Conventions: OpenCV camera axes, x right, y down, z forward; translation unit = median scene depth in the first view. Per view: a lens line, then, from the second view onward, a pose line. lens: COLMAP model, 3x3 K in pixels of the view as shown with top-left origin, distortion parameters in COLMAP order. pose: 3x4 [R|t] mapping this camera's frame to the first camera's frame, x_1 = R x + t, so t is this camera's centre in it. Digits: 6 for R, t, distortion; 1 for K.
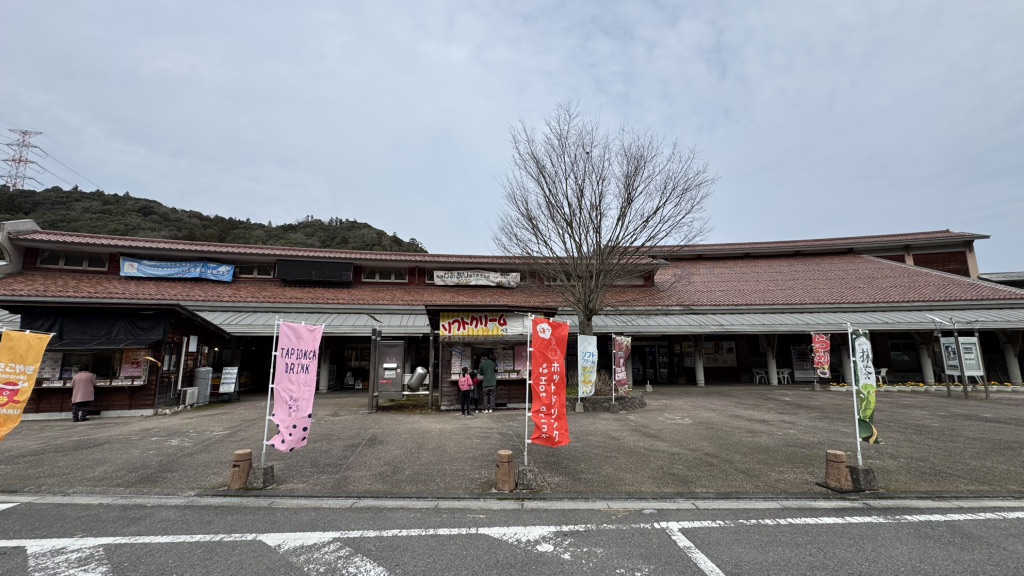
lens RADIAL K [[417.3, 0, 508.7], [0, 417.3, 291.9], [0, 0, 1]] dist [-0.002392, -0.000468]
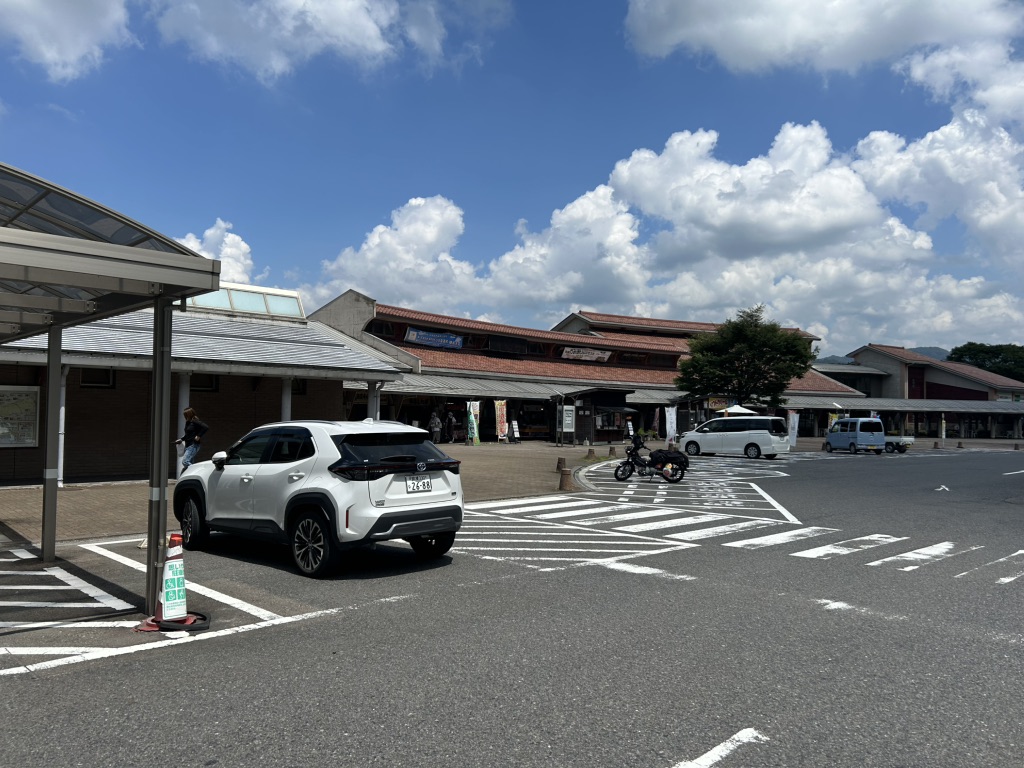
lens RADIAL K [[769.2, 0, 512.0], [0, 769.2, 384.0], [0, 0, 1]] dist [0.045836, 0.000034]
pose [[0.822478, 0.044892, 0.567023, -1.527463], [-0.106241, 0.991461, 0.075610, -0.094452], [-0.558787, -0.122429, 0.820225, -0.749986]]
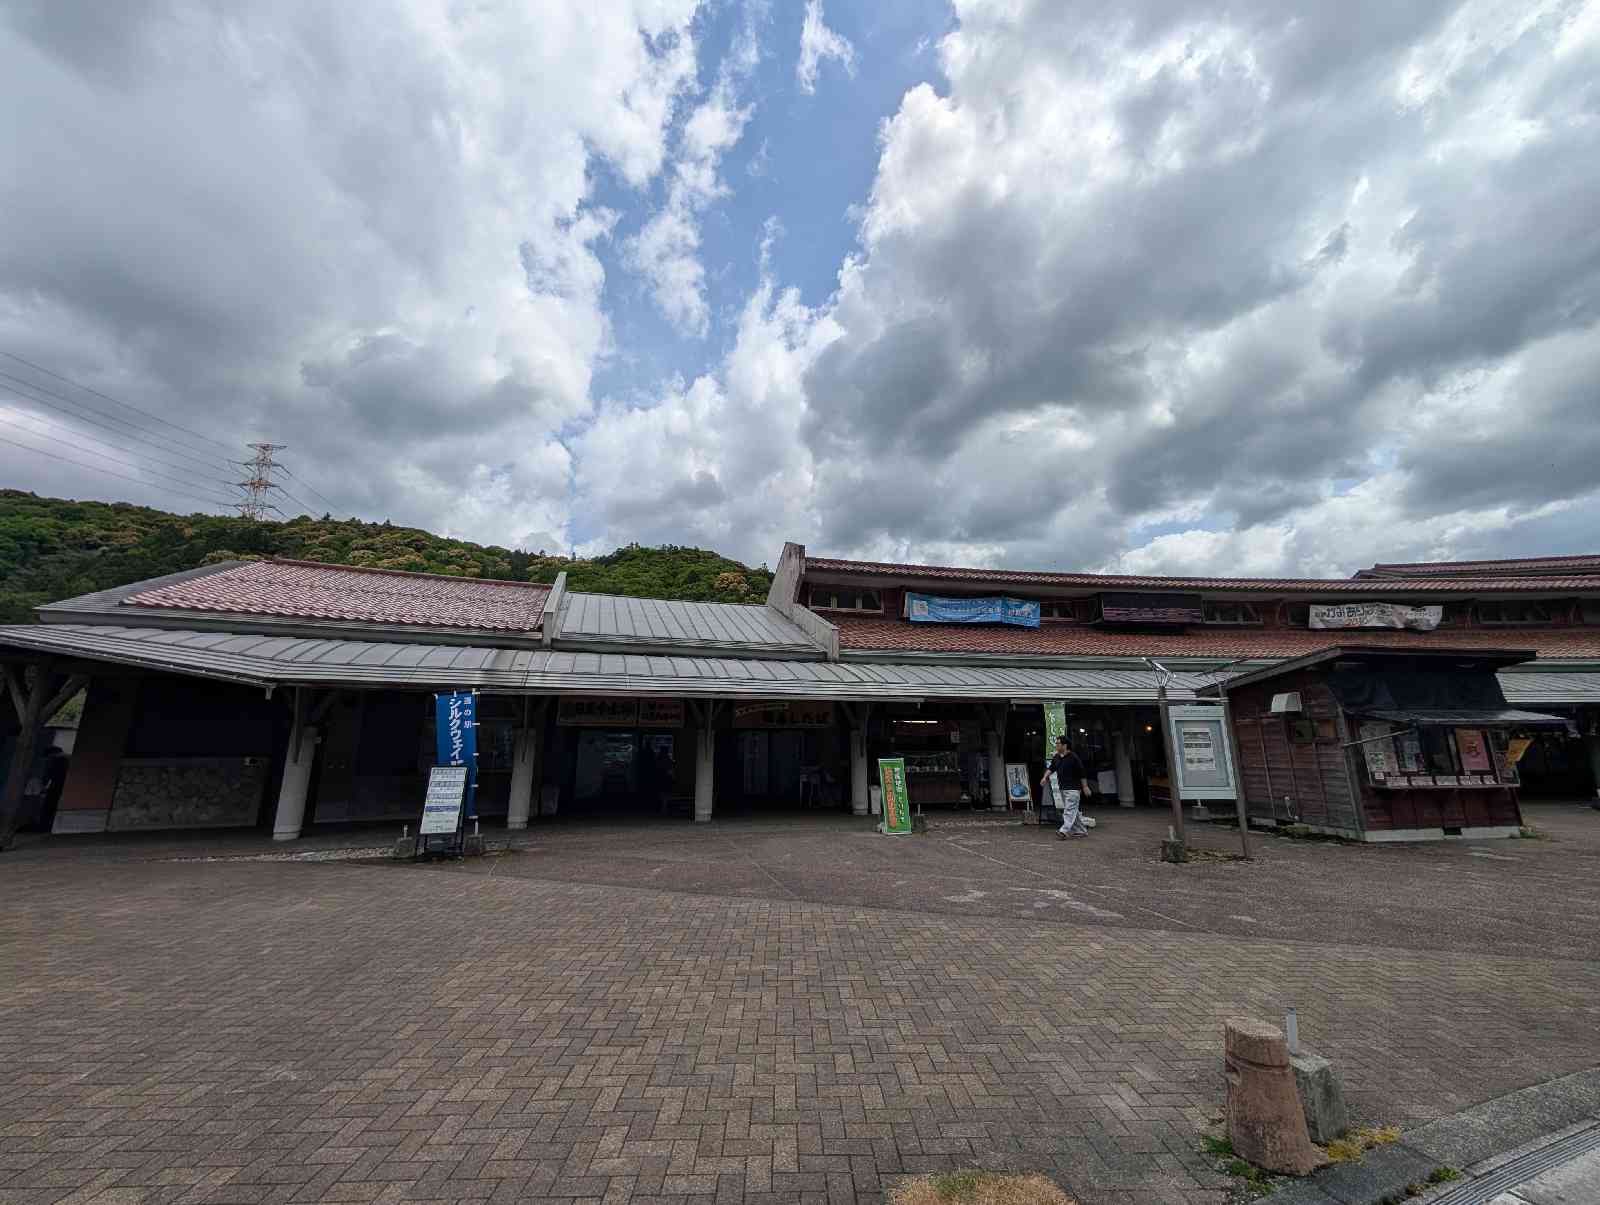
lens RADIAL K [[632.3, 0, 775.5], [0, 632.3, 612.5], [0, 0, 1]] dist [0.002803, 0.000145]
pose [[0.991765, -0.022638, -0.126052, -0.818965], [0.014971, 0.997998, -0.061440, 0.005768], [0.127191, 0.059047, 0.990119, -0.029847]]
